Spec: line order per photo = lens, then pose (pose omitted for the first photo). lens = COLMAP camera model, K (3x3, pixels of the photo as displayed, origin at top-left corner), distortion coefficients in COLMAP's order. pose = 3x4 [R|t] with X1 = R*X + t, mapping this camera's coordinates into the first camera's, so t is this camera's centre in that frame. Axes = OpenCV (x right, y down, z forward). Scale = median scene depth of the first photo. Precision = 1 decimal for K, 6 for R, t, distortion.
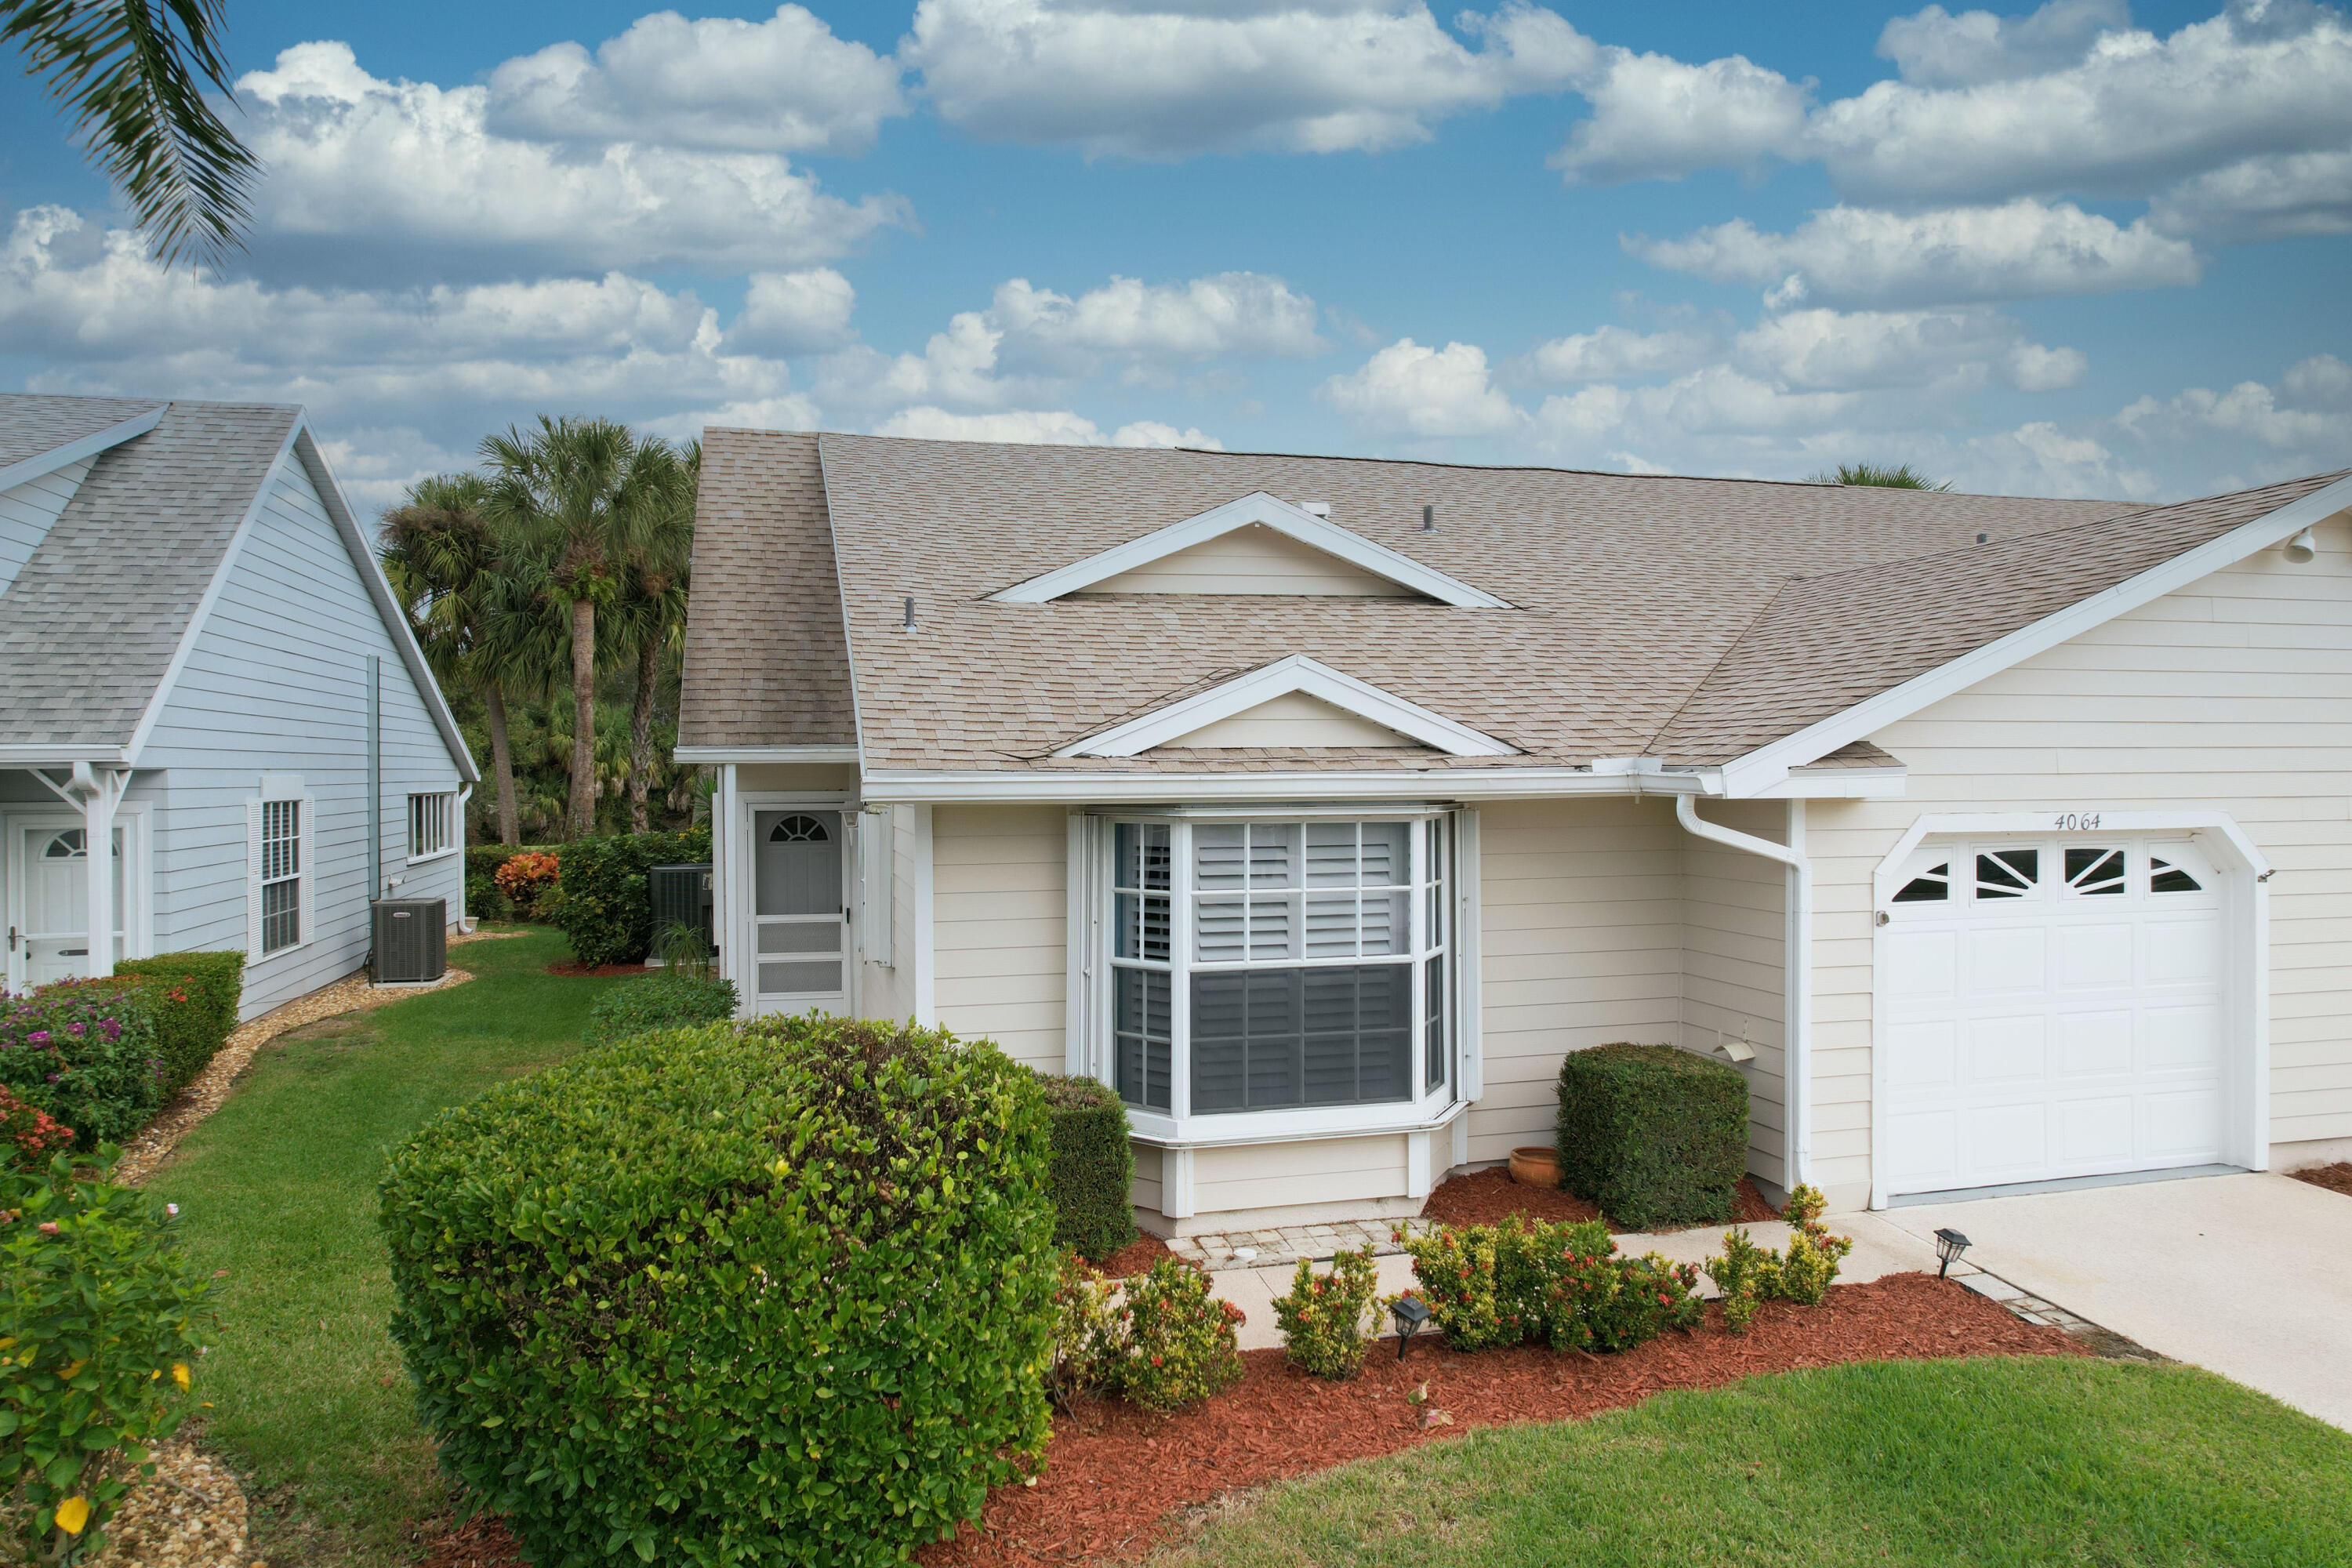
lens RADIAL K [[1485.0, 0, 1182.8], [0, 1485.0, 779.4], [0, 0, 1]] dist [-0.034383, 0.015663]
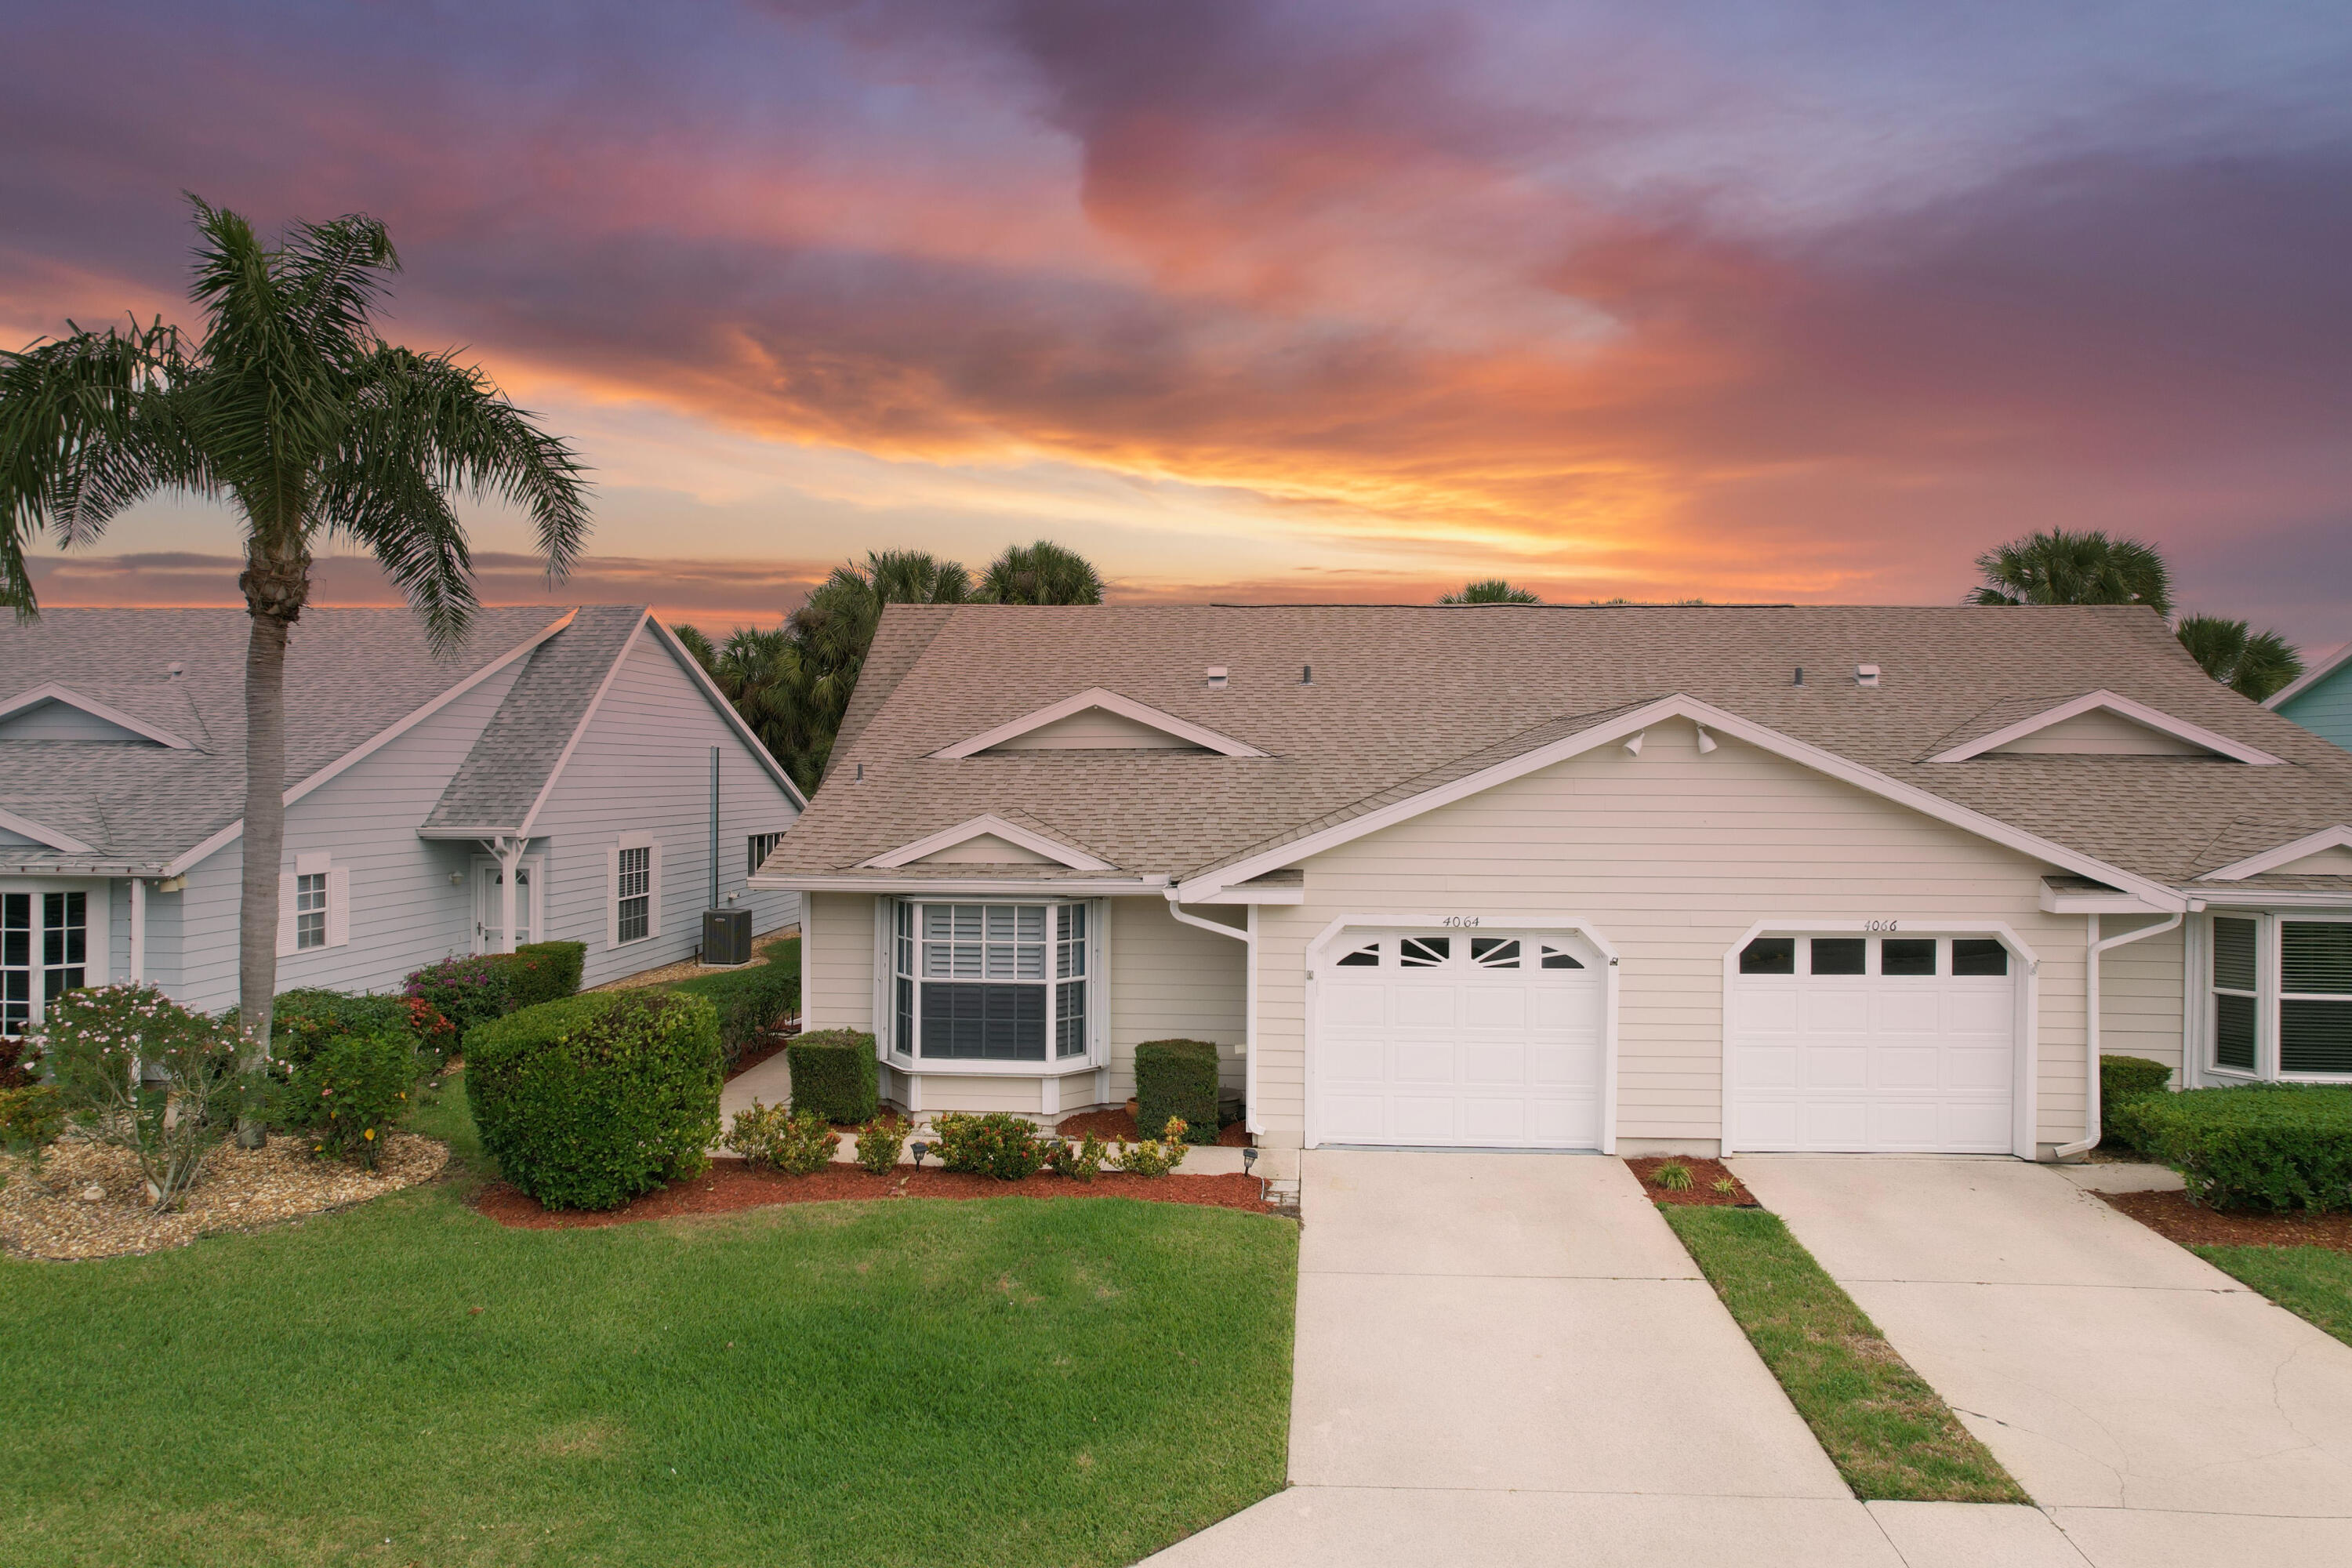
lens RADIAL K [[1485.0, 0, 1174.3], [0, 1485.0, 778.8], [0, 0, 1]] dist [-0.034383, 0.015663]
pose [[0.947091, 0.013222, -0.320693, 0.800219], [-0.014621, 0.999891, -0.001955, -0.114604], [0.320632, 0.006540, 0.947181, -0.605106]]
